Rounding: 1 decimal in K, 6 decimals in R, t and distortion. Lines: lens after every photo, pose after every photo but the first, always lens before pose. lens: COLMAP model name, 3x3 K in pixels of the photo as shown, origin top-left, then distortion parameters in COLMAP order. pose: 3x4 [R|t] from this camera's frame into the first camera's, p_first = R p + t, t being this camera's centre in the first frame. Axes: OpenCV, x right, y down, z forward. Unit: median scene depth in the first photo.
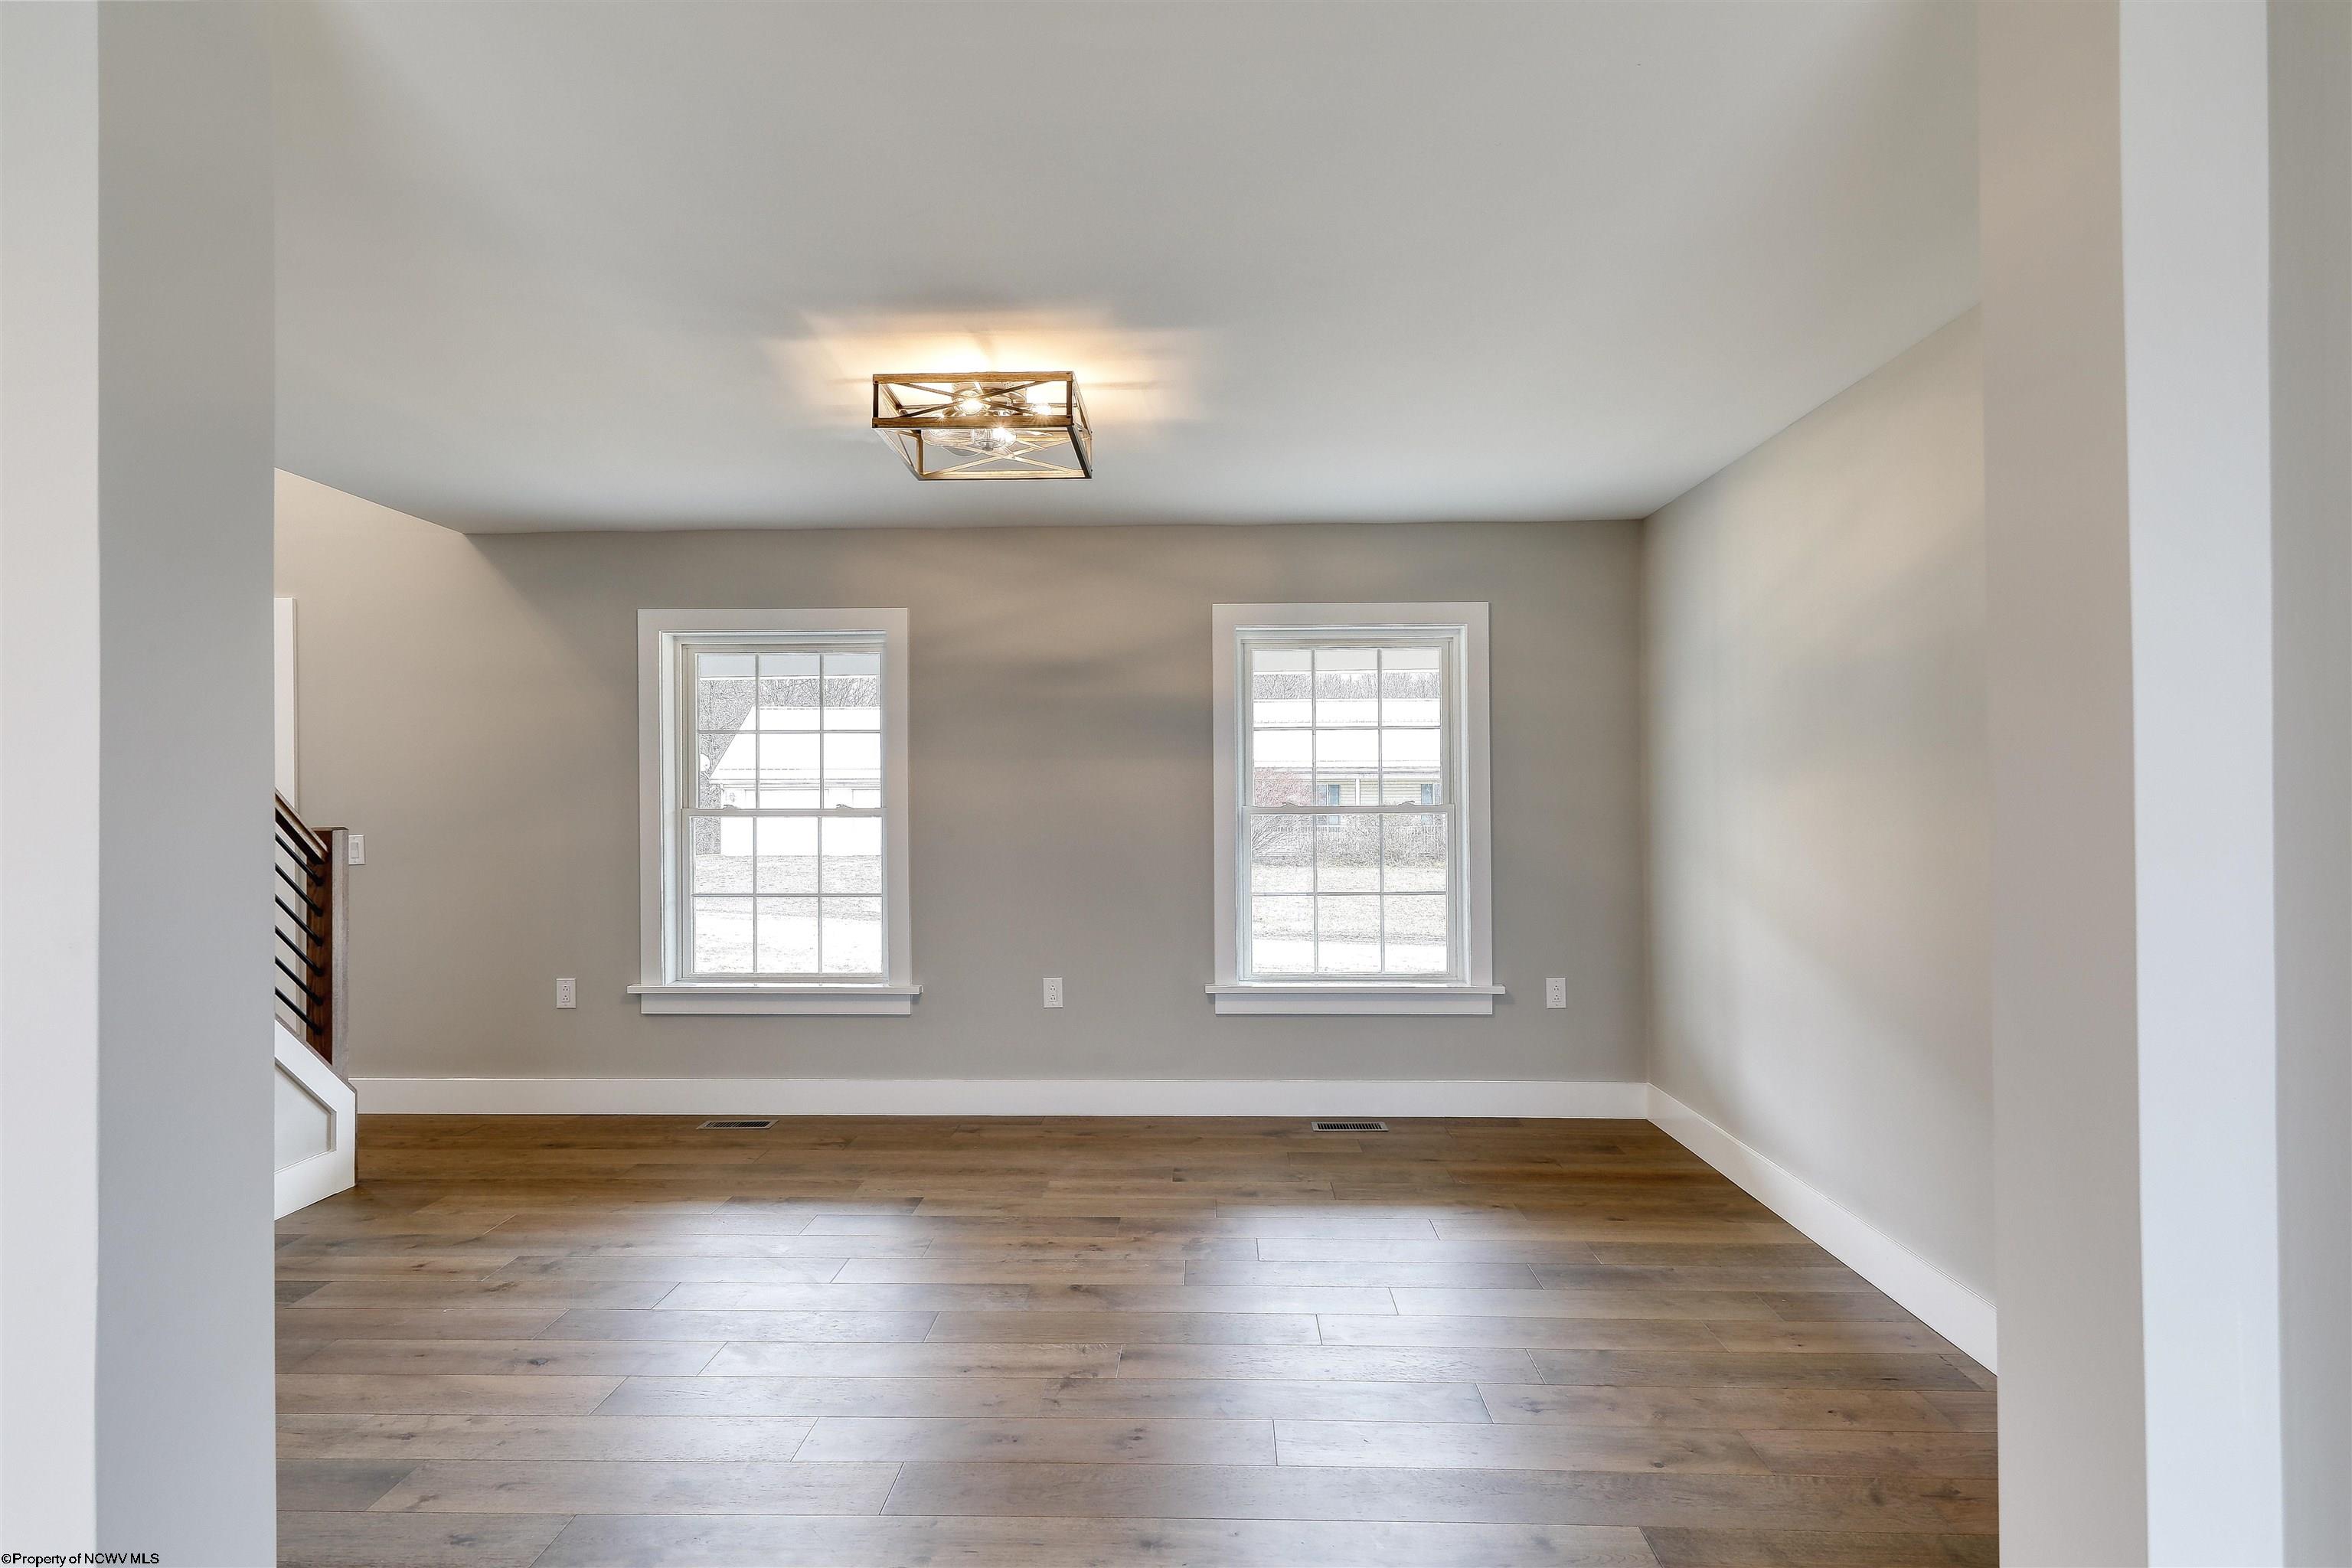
lens RADIAL K [[1311.8, 0, 1173.1], [0, 1311.8, 789.0], [0, 0, 1]] dist [0.006733, -0.002221]
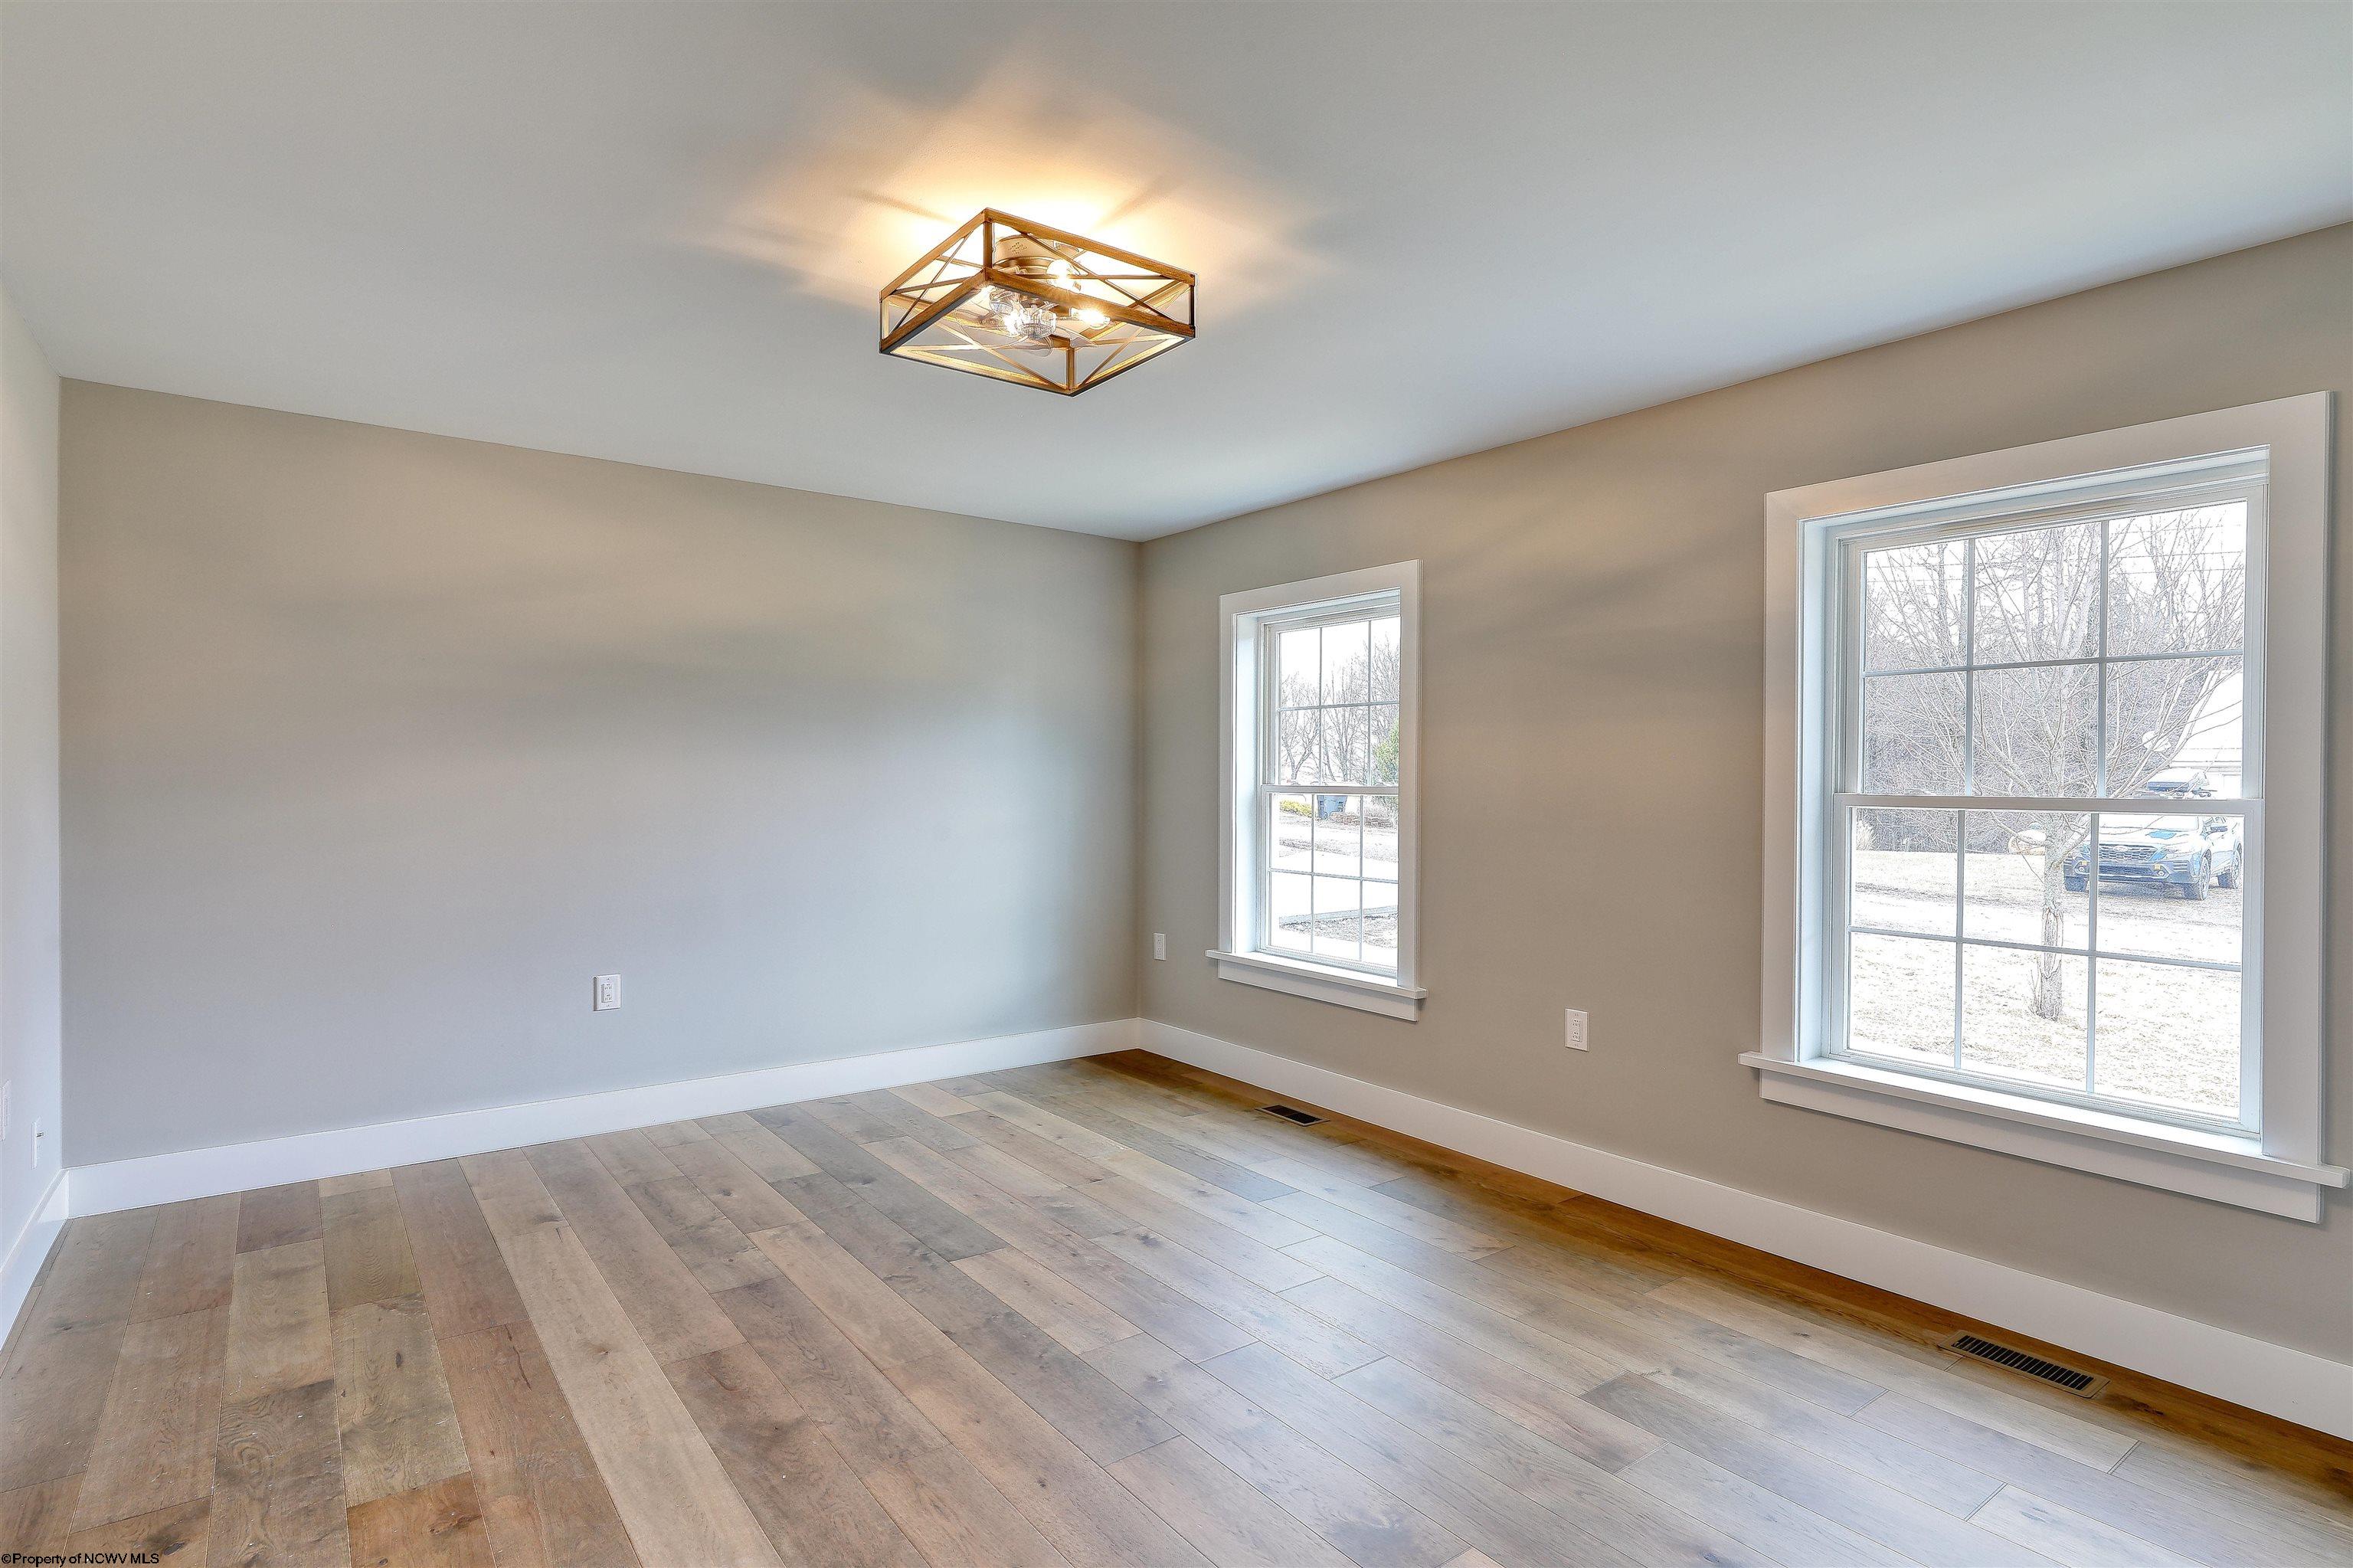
lens RADIAL K [[1157.4, 0, 1174.7], [0, 1157.4, 790.0], [0, 0, 1]] dist [-0.002564, -0.000923]
pose [[0.615438, 0.012099, -0.788092, 0.310826], [-0.004927, 0.999922, 0.011504, 0.009834], [0.788170, -0.003197, 0.615450, 0.404635]]
